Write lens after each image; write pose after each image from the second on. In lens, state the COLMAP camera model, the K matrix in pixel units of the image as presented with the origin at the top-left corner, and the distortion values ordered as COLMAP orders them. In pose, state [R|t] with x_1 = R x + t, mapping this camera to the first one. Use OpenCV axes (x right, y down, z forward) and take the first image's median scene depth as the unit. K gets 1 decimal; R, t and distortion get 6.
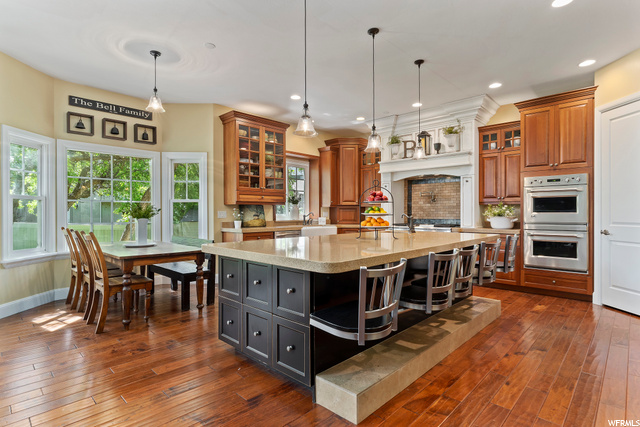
lens RADIAL K [[330.5, 0, 318.9], [0, 330.5, 212.5], [0, 0, 1]] dist [-0.007540, 0.003833]
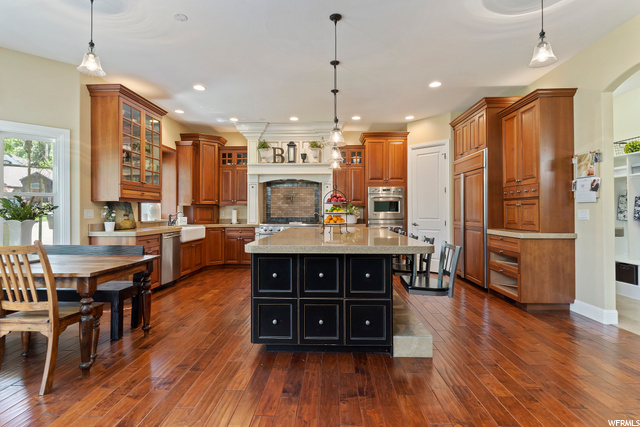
lens RADIAL K [[330.5, 0, 319.5], [0, 330.5, 207.9], [0, 0, 1]] dist [-0.007540, 0.003833]
pose [[0.744646, 0.009006, 0.667398, -0.402961], [-0.000260, 0.999913, -0.013203, 0.001602], [-0.667459, 0.009658, 0.744584, 0.078647]]
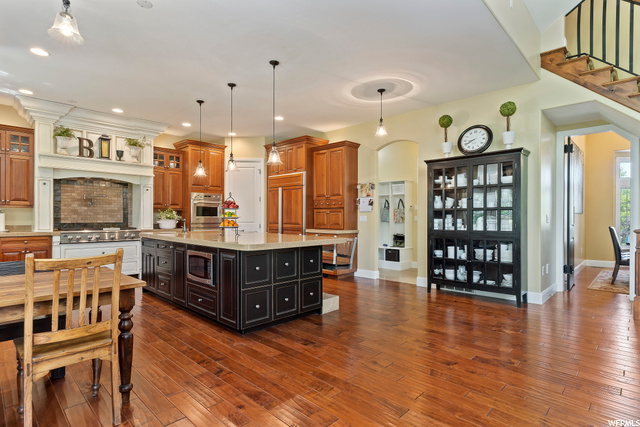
lens RADIAL K [[330.5, 0, 317.9], [0, 330.5, 216.8], [0, 0, 1]] dist [-0.007540, 0.003833]
pose [[0.004716, 0.002407, 0.999986, -0.712797], [-0.002997, 0.999993, -0.002392, 0.002984], [-0.999984, -0.002986, 0.004723, 0.370566]]
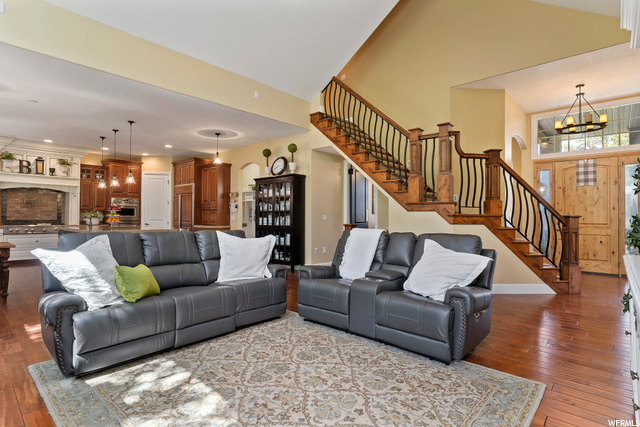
lens RADIAL K [[330.5, 0, 320.3], [0, 330.5, 213.4], [0, 0, 1]] dist [-0.007540, 0.003833]
pose [[-0.030944, 0.013647, 0.999428, -1.175764], [-0.006569, 0.999882, -0.013857, 0.004710], [-0.999500, -0.006994, -0.030851, -0.155652]]
